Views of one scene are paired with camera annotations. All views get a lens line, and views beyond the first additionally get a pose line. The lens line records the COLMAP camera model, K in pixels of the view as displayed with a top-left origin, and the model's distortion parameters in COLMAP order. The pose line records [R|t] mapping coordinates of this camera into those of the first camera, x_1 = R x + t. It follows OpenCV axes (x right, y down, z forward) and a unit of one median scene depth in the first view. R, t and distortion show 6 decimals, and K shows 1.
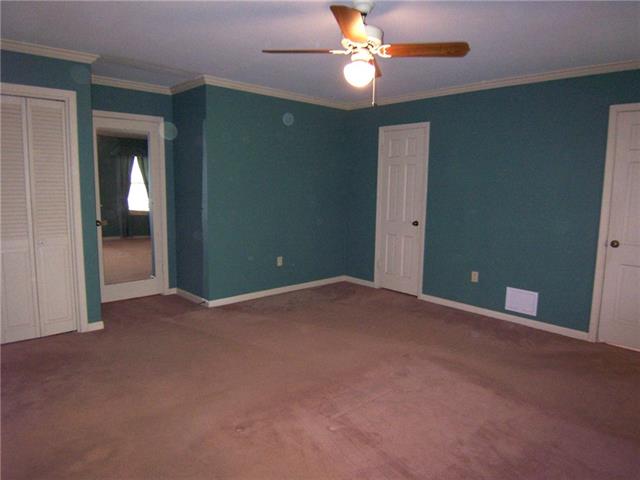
lens RADIAL K [[428.9, 0, 316.1], [0, 428.9, 238.7], [0, 0, 1]] dist [0.001897, -0.066681]
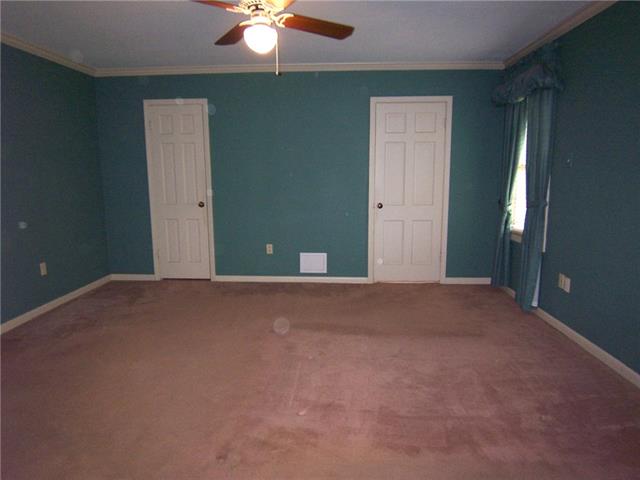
lens RADIAL K [[428.9, 0, 316.1], [0, 428.9, 238.7], [0, 0, 1]] dist [0.001897, -0.066681]
pose [[0.711764, -0.131884, 0.689927, -0.309768], [0.106553, 0.991121, 0.079533, -0.010868], [-0.694290, 0.016905, 0.719496, 0.155570]]
